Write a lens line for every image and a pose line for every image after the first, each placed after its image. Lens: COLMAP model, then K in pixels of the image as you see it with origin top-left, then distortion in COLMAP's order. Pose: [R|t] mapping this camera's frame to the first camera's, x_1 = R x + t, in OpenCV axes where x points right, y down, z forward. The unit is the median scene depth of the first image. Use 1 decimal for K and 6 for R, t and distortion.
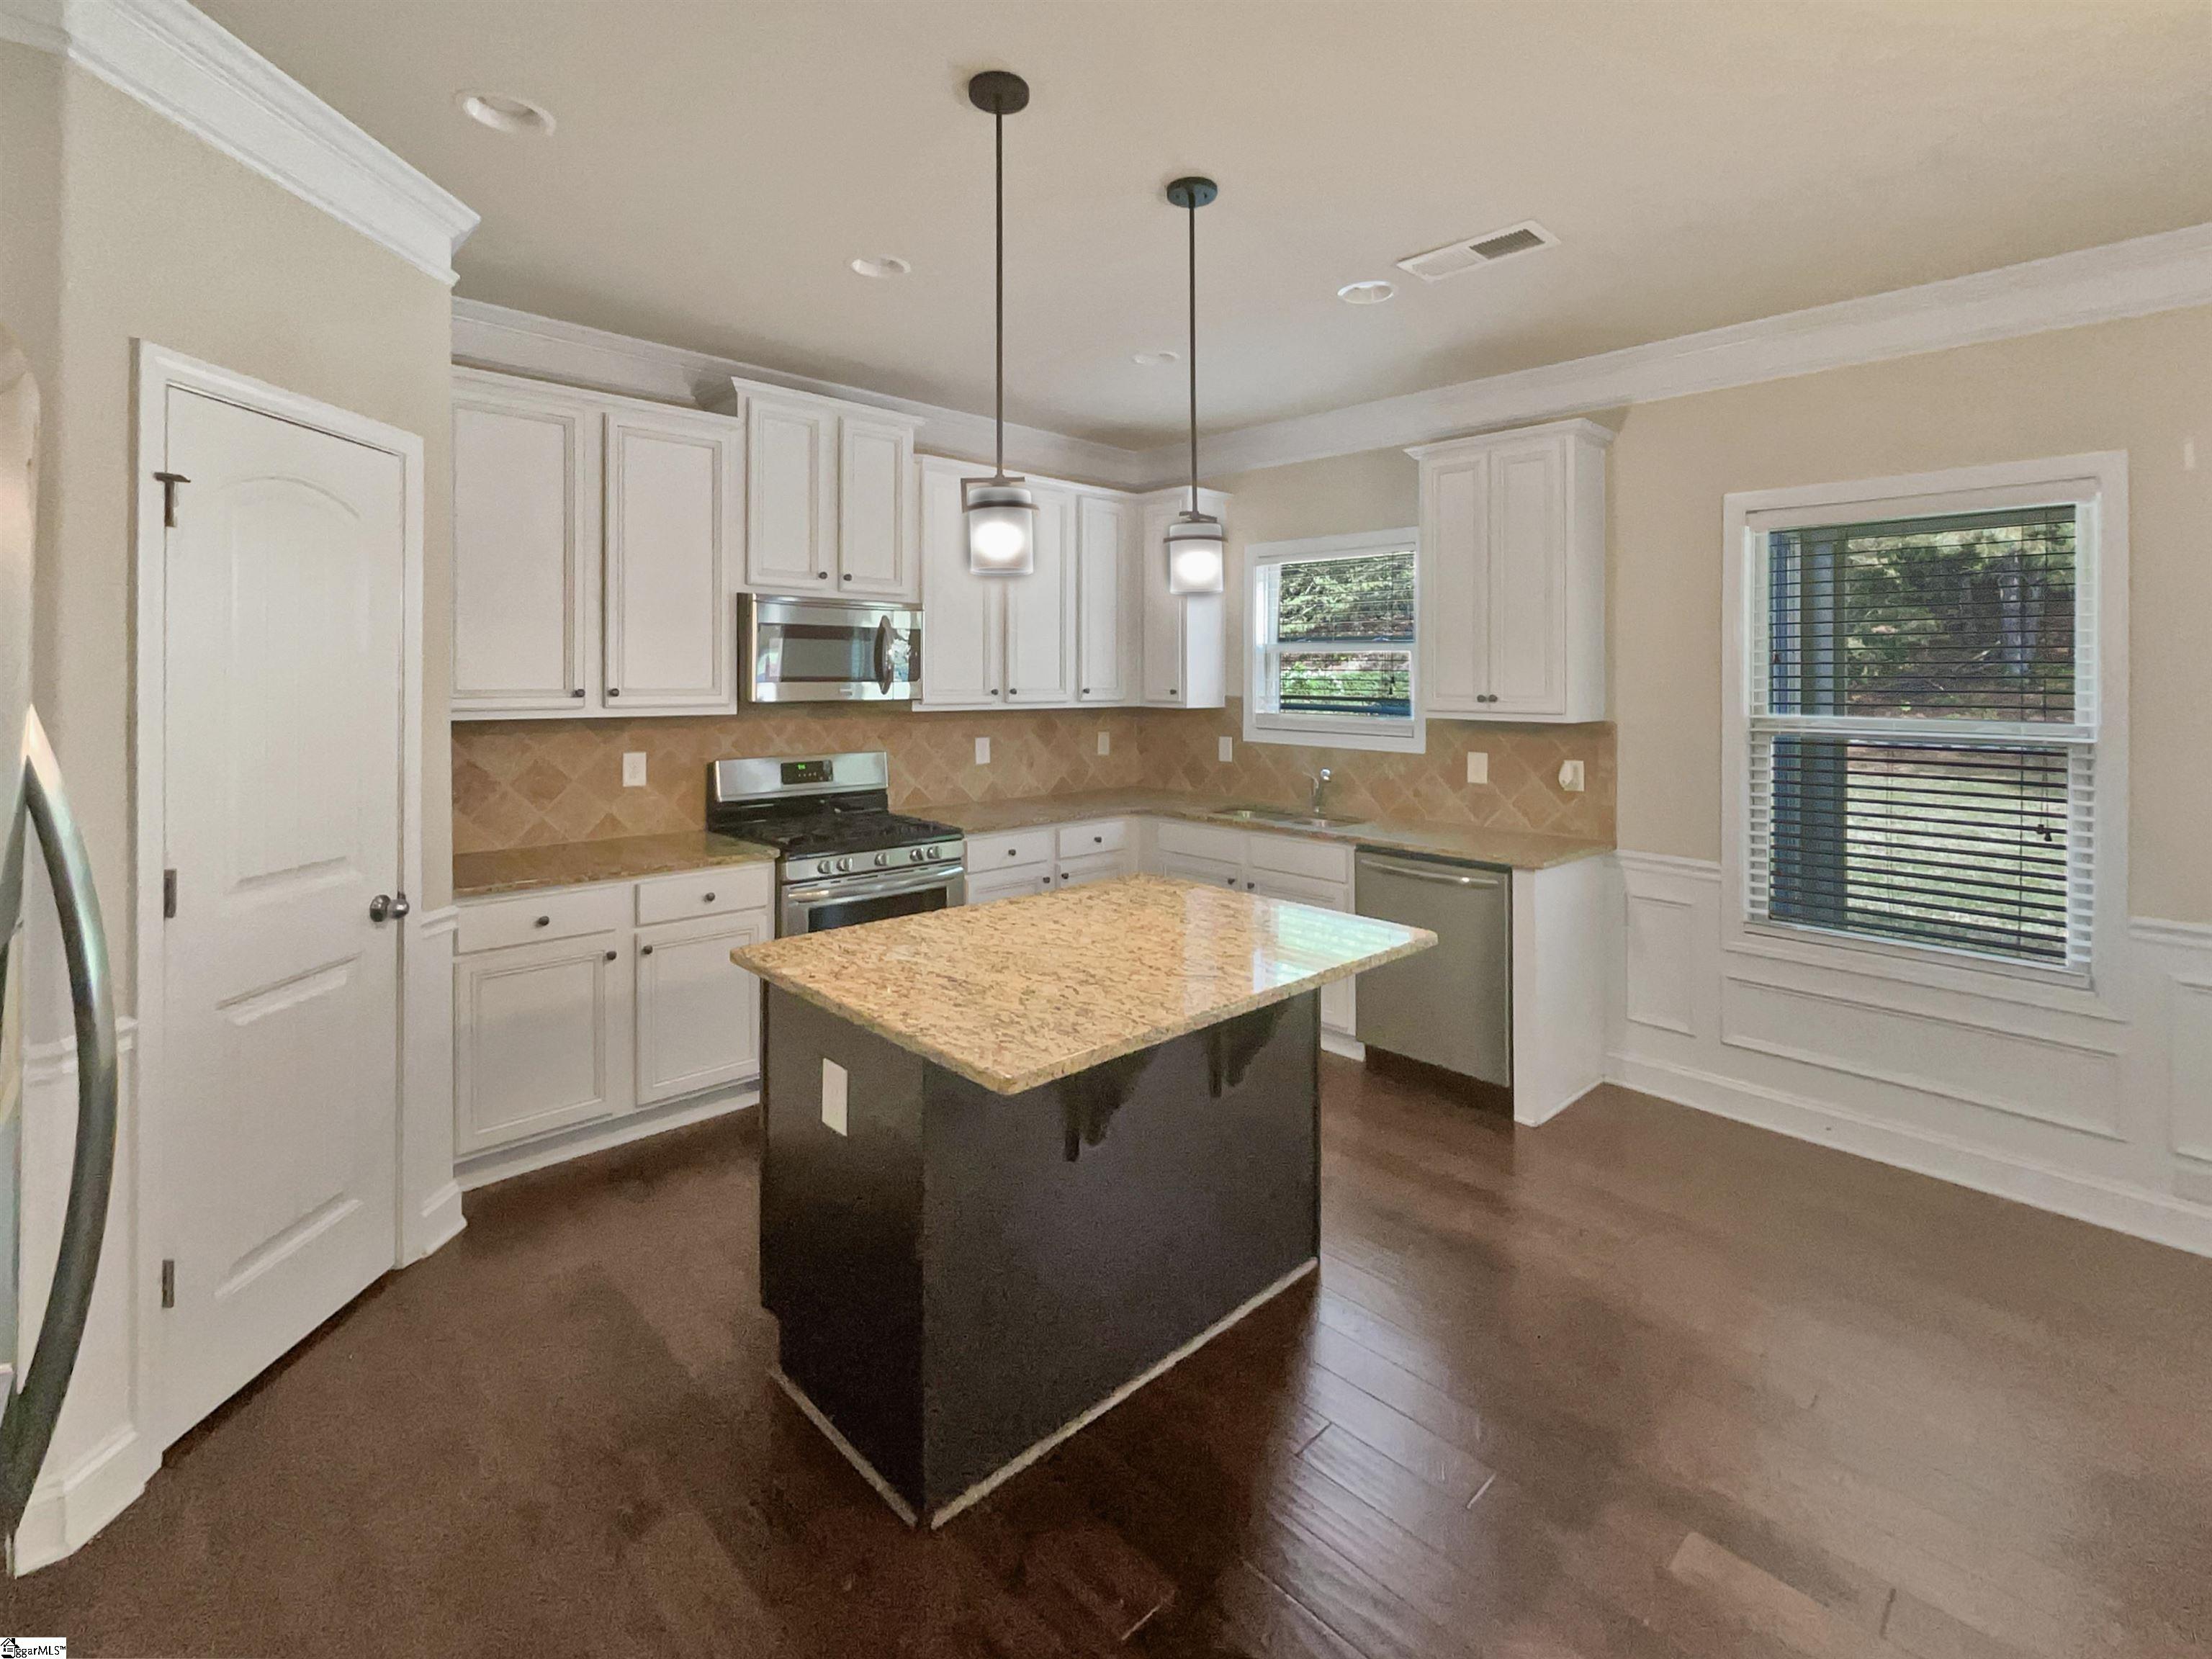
lens RADIAL K [[972.6, 0, 1102.5], [0, 972.6, 815.4], [0, 0, 1]] dist [-0.028262, -0.000038]
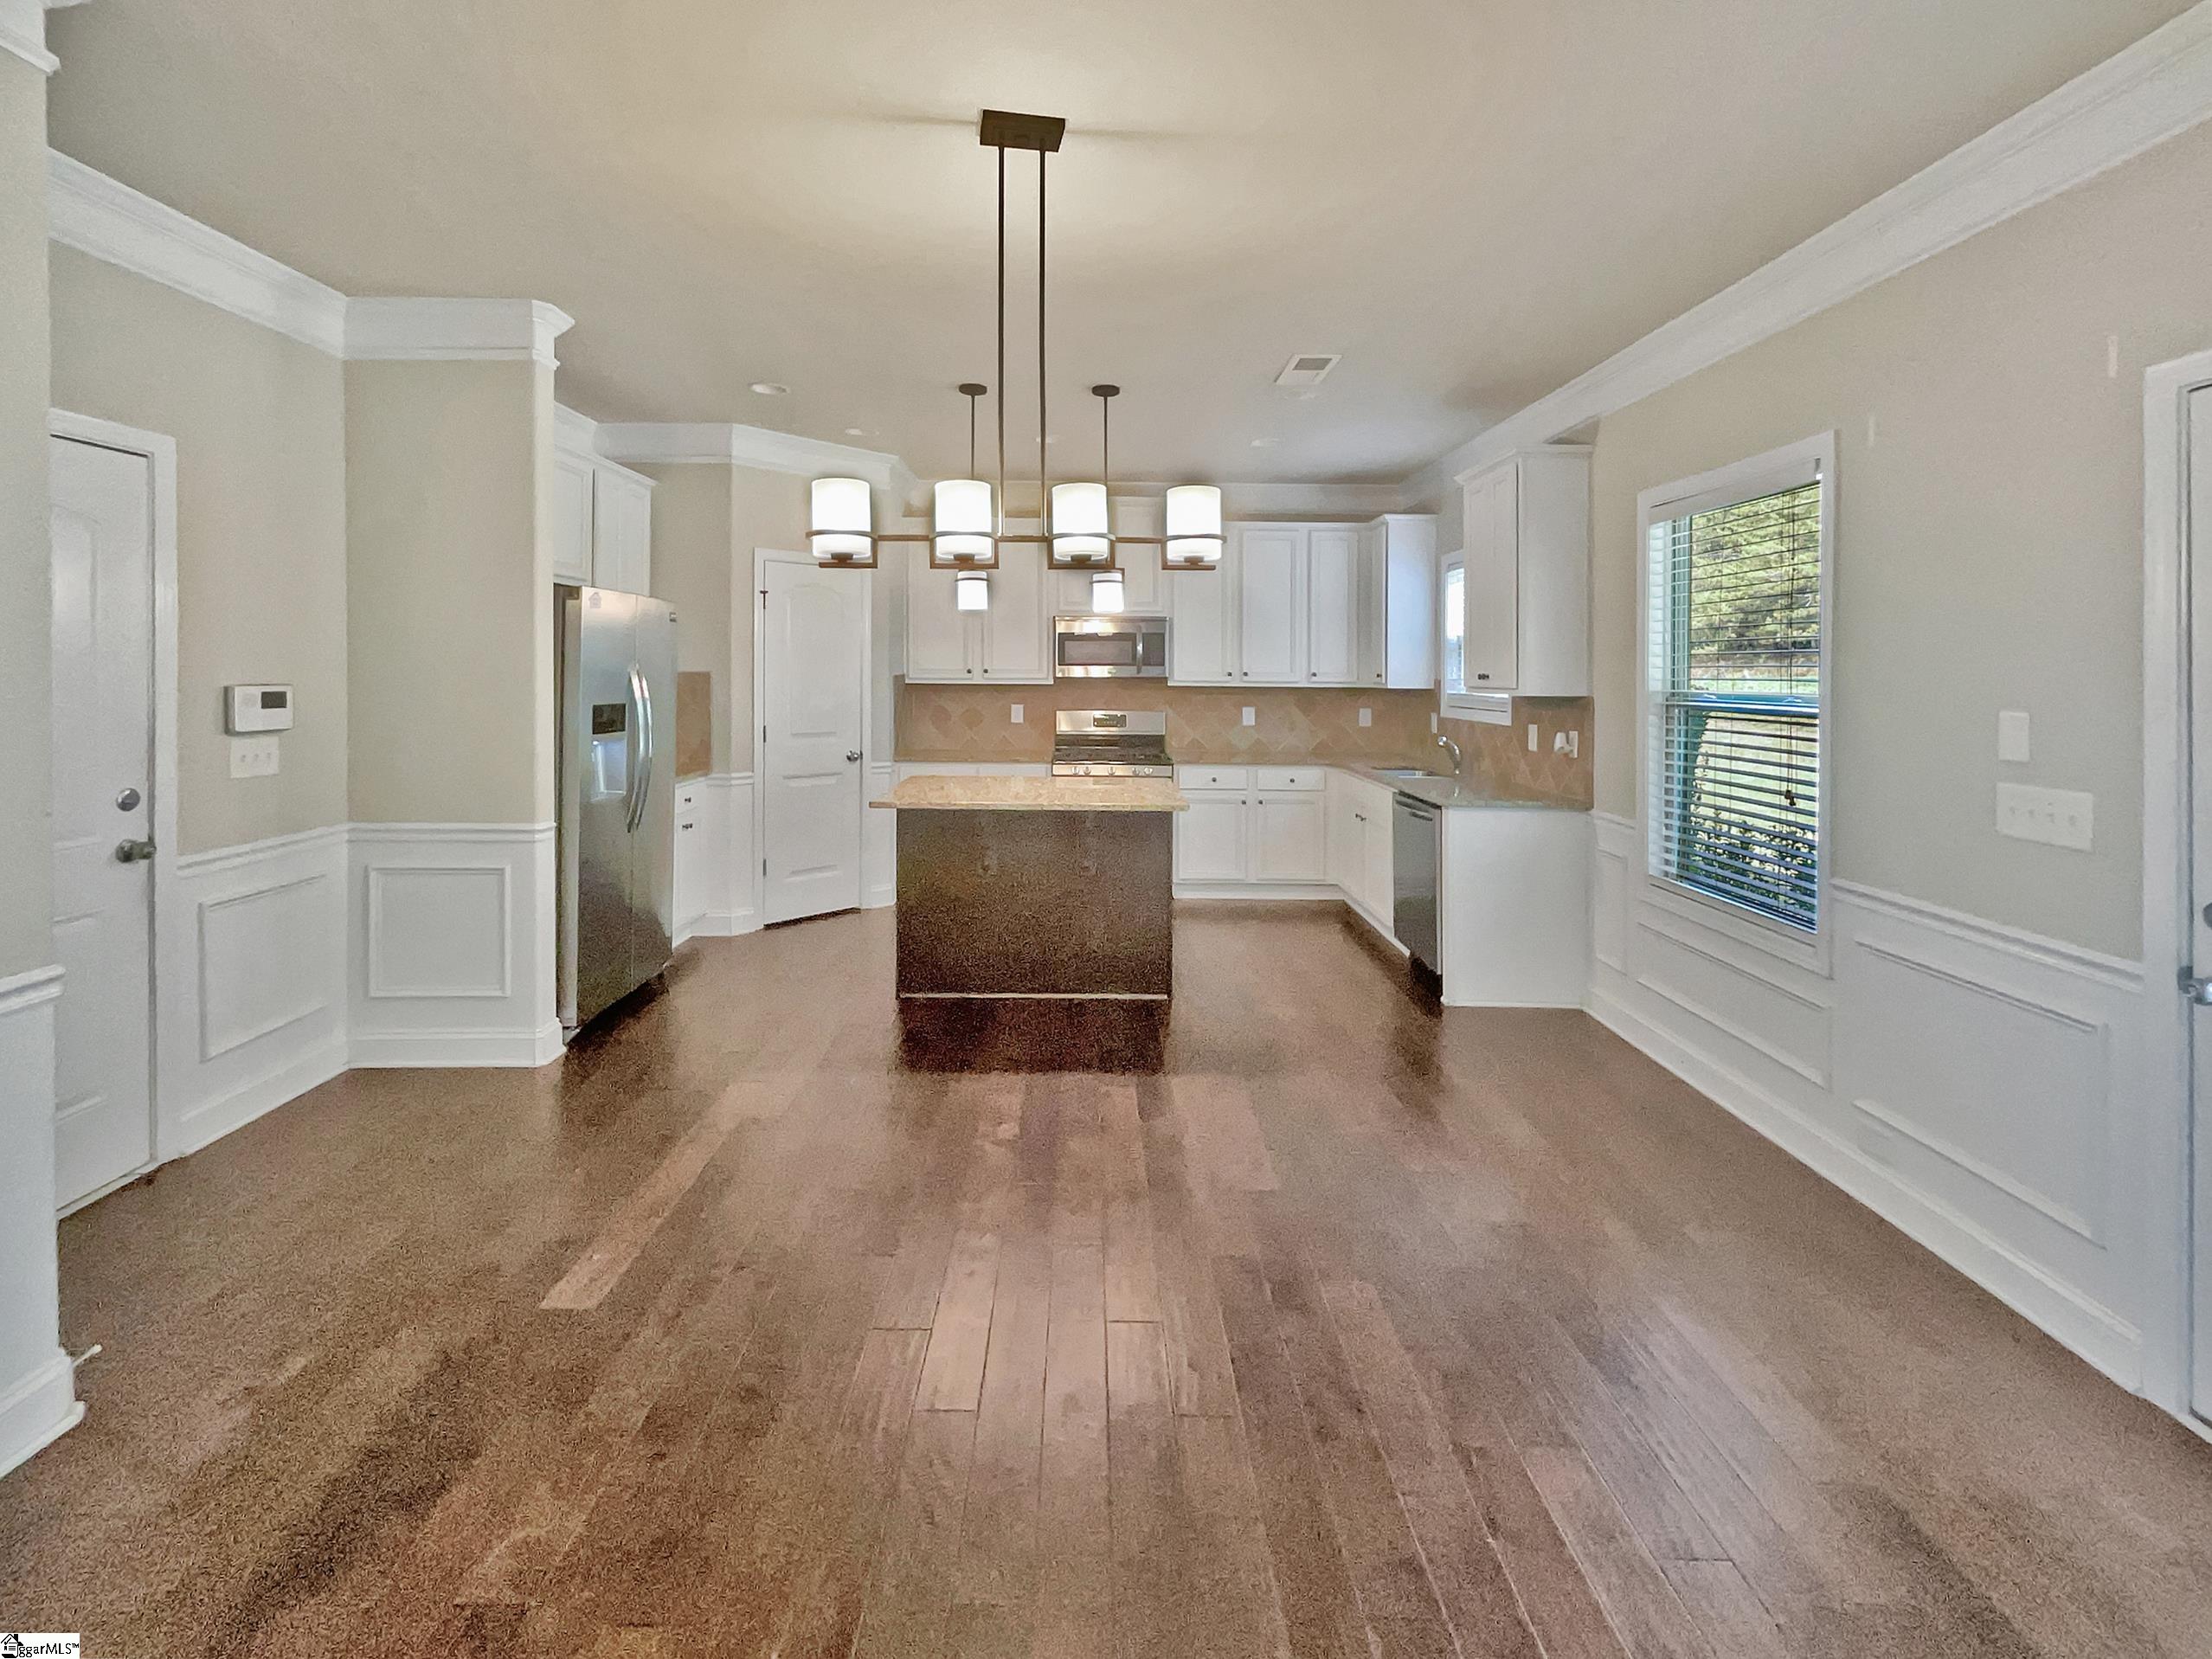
lens RADIAL K [[889.5, 0, 1105.0], [0, 889.5, 856.4], [0, 0, 1]] dist [-0.002937, -0.000016]
pose [[0.748677, 0.134987, -0.649047, 0.790804], [-0.096768, 0.990816, 0.094445, 0.047345], [0.655834, -0.007901, 0.754863, -0.194718]]
